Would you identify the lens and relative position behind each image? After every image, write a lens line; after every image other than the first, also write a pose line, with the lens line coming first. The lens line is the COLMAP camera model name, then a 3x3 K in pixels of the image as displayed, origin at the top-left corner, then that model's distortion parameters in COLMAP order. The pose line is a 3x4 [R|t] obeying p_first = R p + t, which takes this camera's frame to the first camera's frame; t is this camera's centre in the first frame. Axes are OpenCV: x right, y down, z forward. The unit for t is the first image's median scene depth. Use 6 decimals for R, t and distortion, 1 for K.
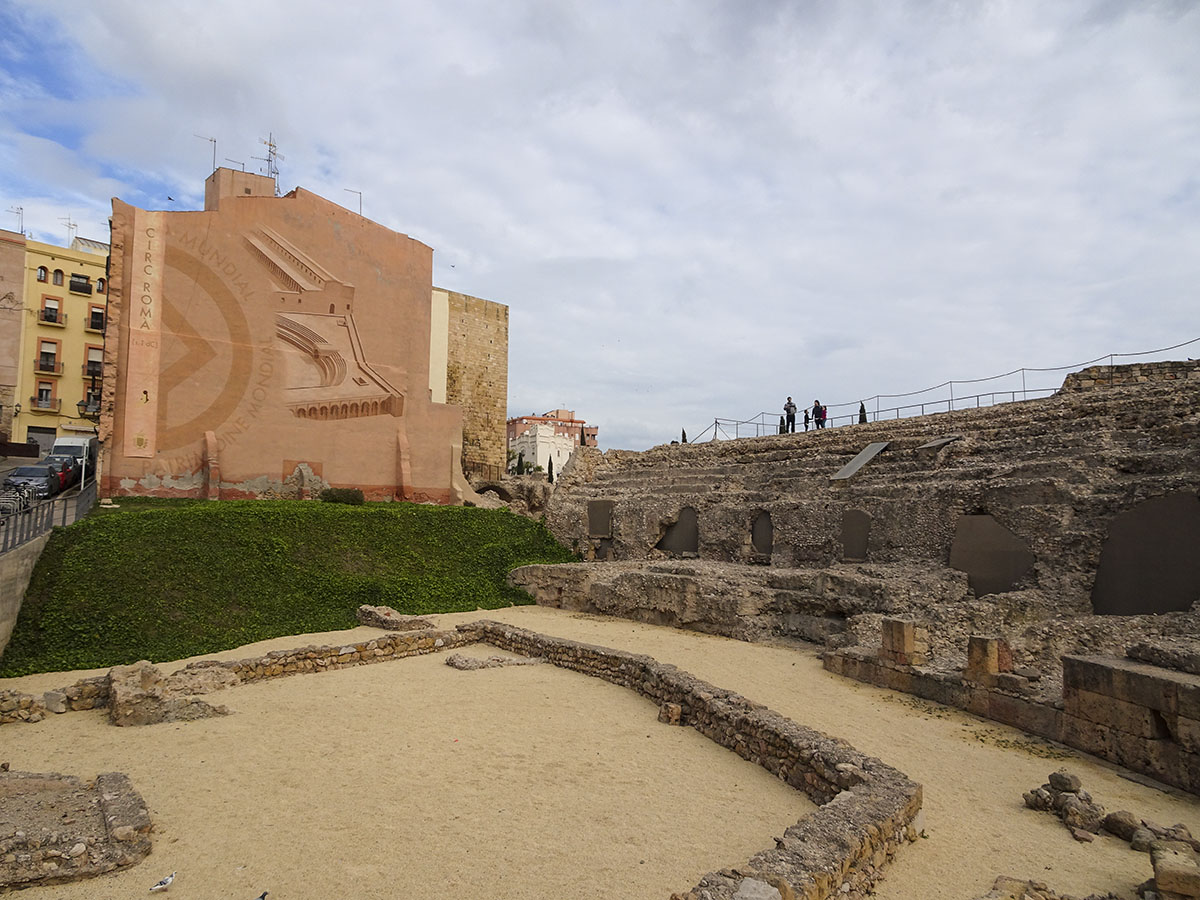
lens RADIAL K [[852.0, 0, 598.9], [0, 852.0, 447.9], [0, 0, 1]] dist [0.001275, 0.000618]
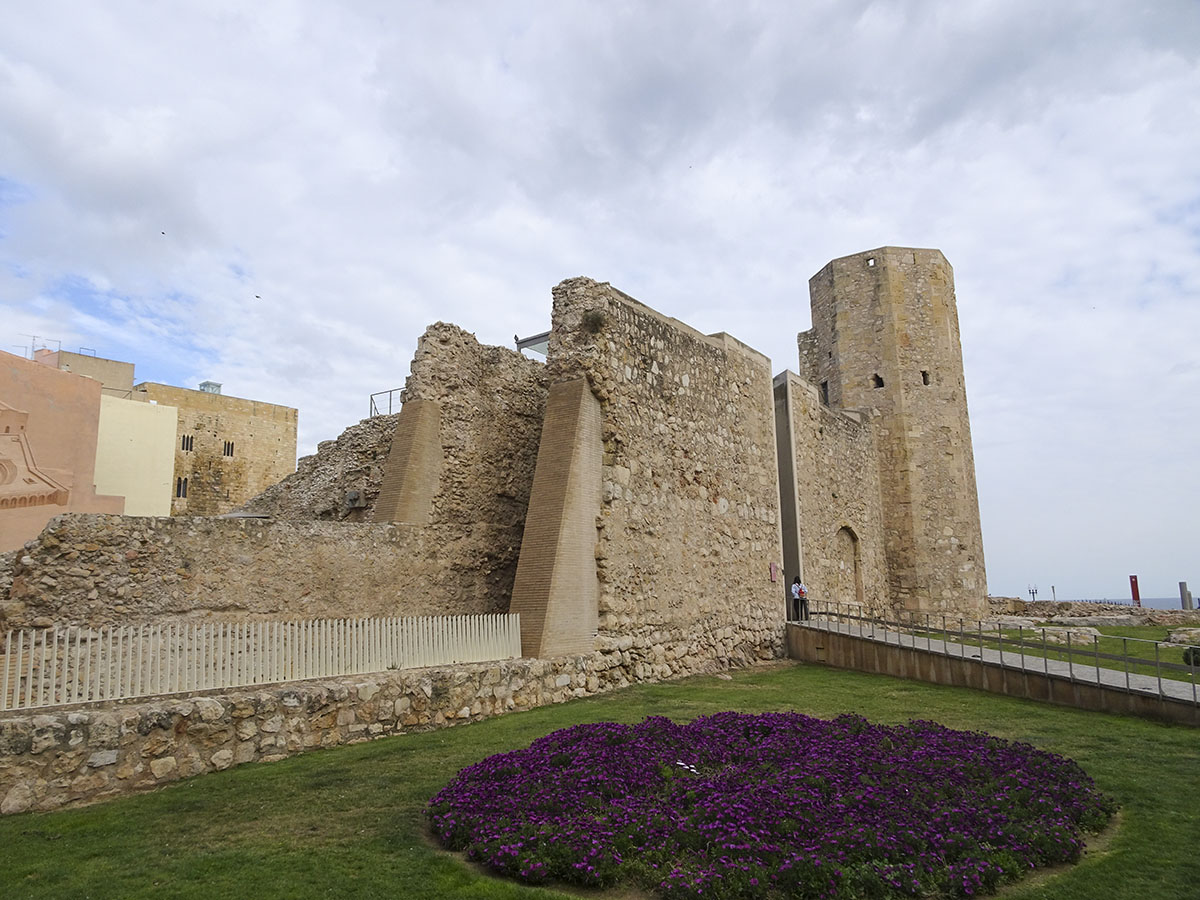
lens RADIAL K [[852.0, 0, 600.2], [0, 852.0, 455.4], [0, 0, 1]] dist [0.001275, 0.000618]
pose [[0.997390, -0.019939, 0.069394, 0.524425], [0.026105, 0.995679, -0.089120, 0.027284], [-0.067317, 0.090699, 0.993601, -0.424352]]
